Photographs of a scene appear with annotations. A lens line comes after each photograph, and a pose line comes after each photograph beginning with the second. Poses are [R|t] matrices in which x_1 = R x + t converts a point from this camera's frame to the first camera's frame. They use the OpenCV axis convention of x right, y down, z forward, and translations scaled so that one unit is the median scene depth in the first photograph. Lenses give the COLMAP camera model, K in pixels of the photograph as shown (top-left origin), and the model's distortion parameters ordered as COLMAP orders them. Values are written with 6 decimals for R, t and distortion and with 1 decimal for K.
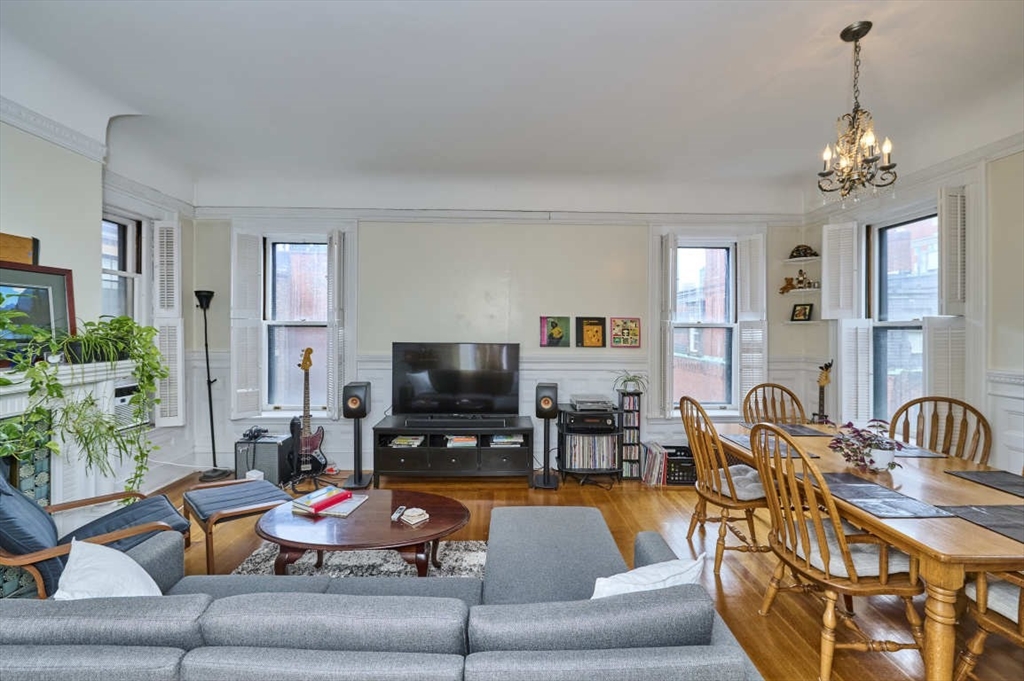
lens RADIAL K [[406.4, 0, 513.2], [0, 406.4, 329.5], [0, 0, 1]] dist [-0.000013, -0.000929]
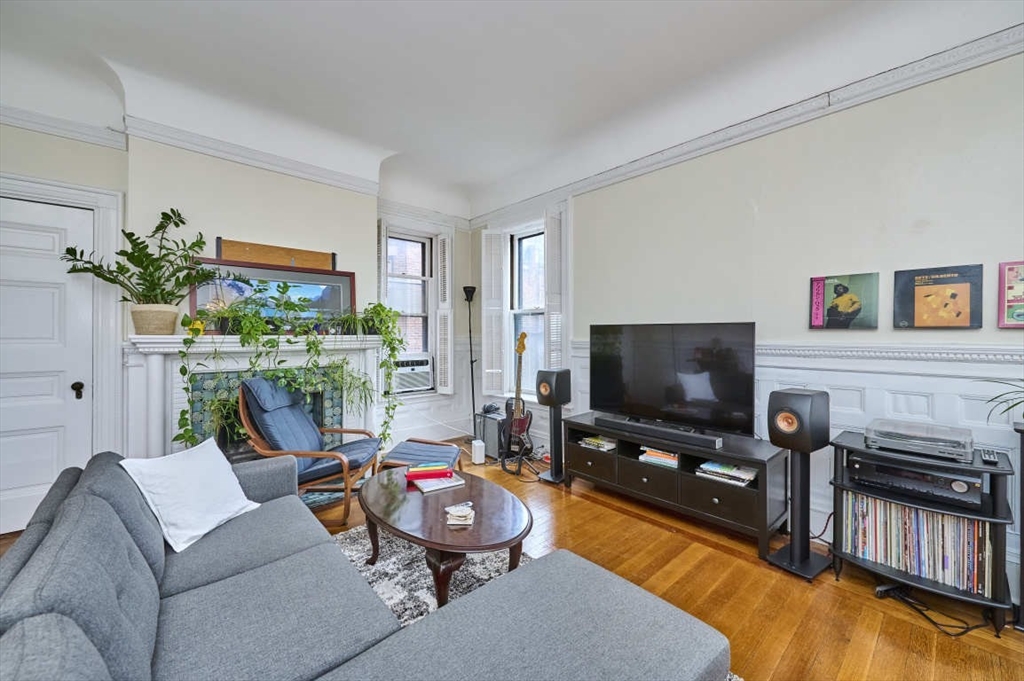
lens RADIAL K [[406.4, 0, 511.3], [0, 406.4, 335.0], [0, 0, 1]] dist [-0.000013, -0.000929]
pose [[0.644636, -0.005593, -0.764469, 0.259795], [0.002497, 0.999983, -0.005211, 0.057731], [0.764485, 0.001450, 0.644640, 0.319799]]
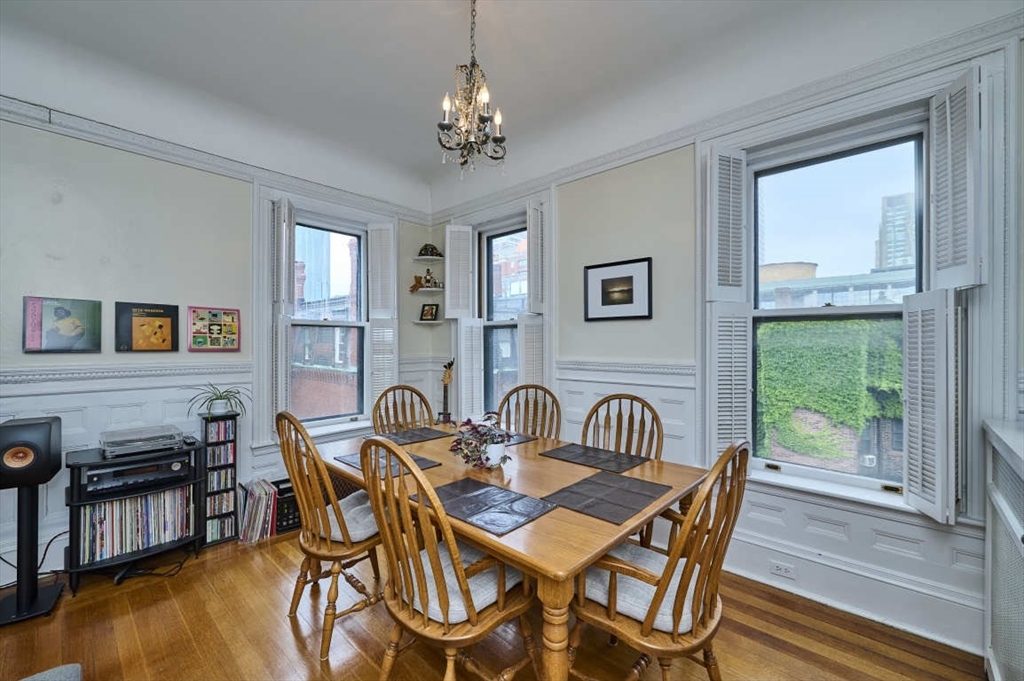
lens RADIAL K [[406.4, 0, 505.9], [0, 406.4, 343.1], [0, 0, 1]] dist [-0.000013, -0.000929]
pose [[0.703480, -0.004992, 0.710697, 0.147915], [0.004784, 0.999986, 0.002289, 0.034825], [-0.710699, 0.001790, 0.703494, 0.183141]]
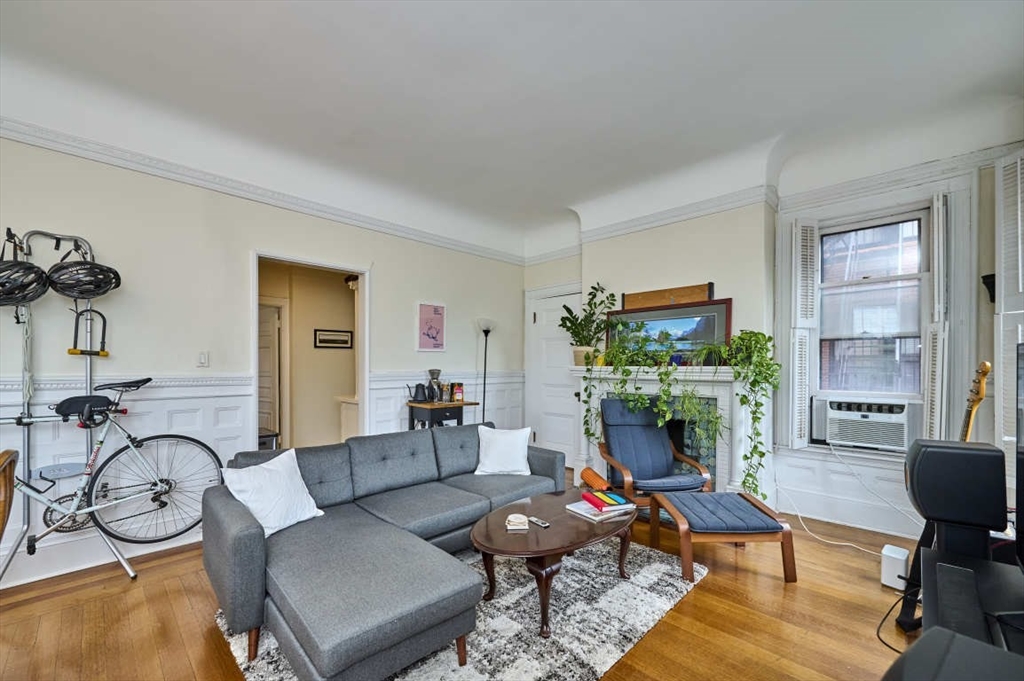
lens RADIAL K [[406.4, 0, 513.5], [0, 406.4, 365.0], [0, 0, 1]] dist [-0.000013, -0.000929]
pose [[-0.726571, -0.001906, -0.687089, 0.236274], [-0.003286, 0.999994, 0.000701, 0.050432], [0.687084, 0.002767, -0.726573, 0.973056]]
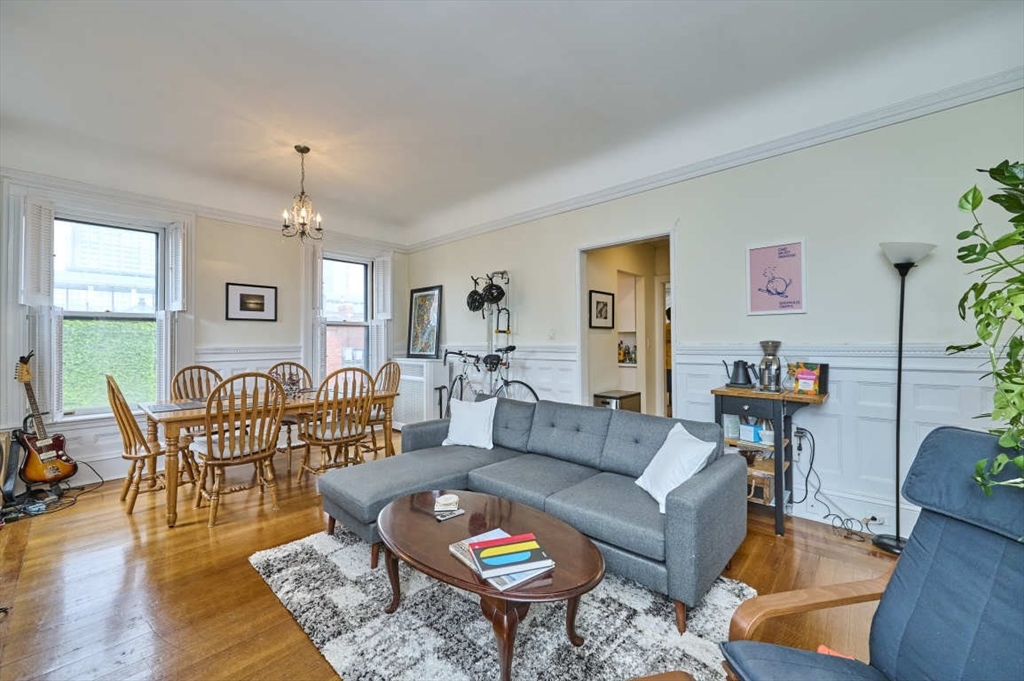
lens RADIAL K [[406.4, 0, 505.1], [0, 406.4, 335.5], [0, 0, 1]] dist [-0.000013, -0.000929]
pose [[-0.707244, 0.013724, 0.706836, -0.556511], [0.007734, 0.999902, -0.011675, 0.058715], [-0.706927, -0.002790, -0.707281, 0.889562]]
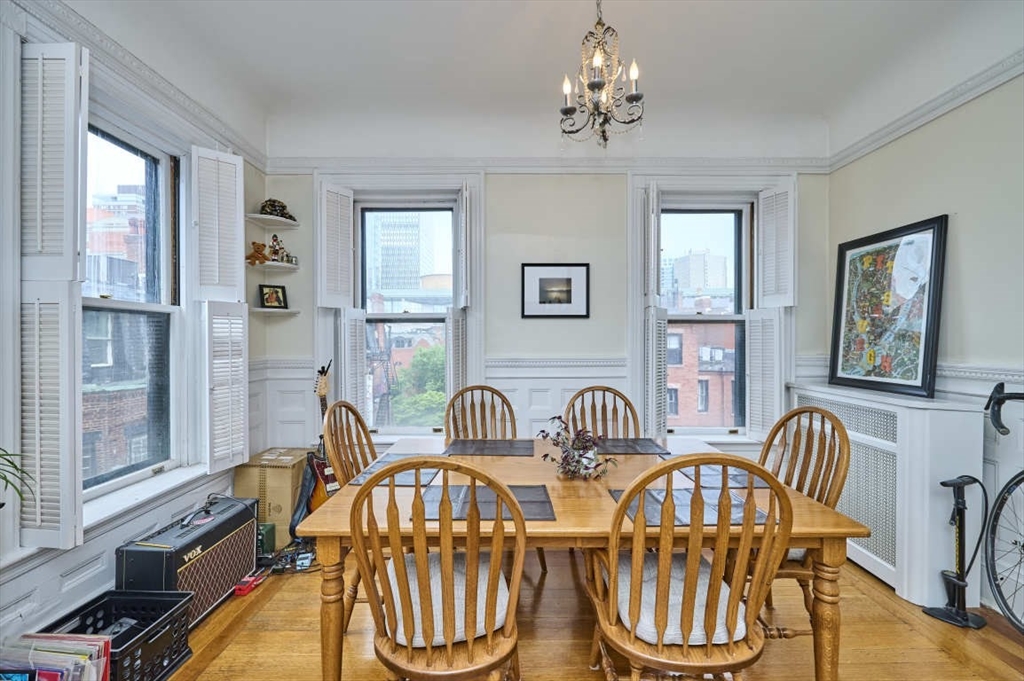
lens RADIAL K [[406.4, 0, 510.7], [0, 406.4, 341.7], [0, 0, 1]] dist [-0.000013, -0.000929]
pose [[0.030211, -0.007161, 0.999518, 0.028105], [0.004345, 0.999966, 0.007033, 0.035092], [-0.999534, 0.004131, 0.030241, 0.630381]]
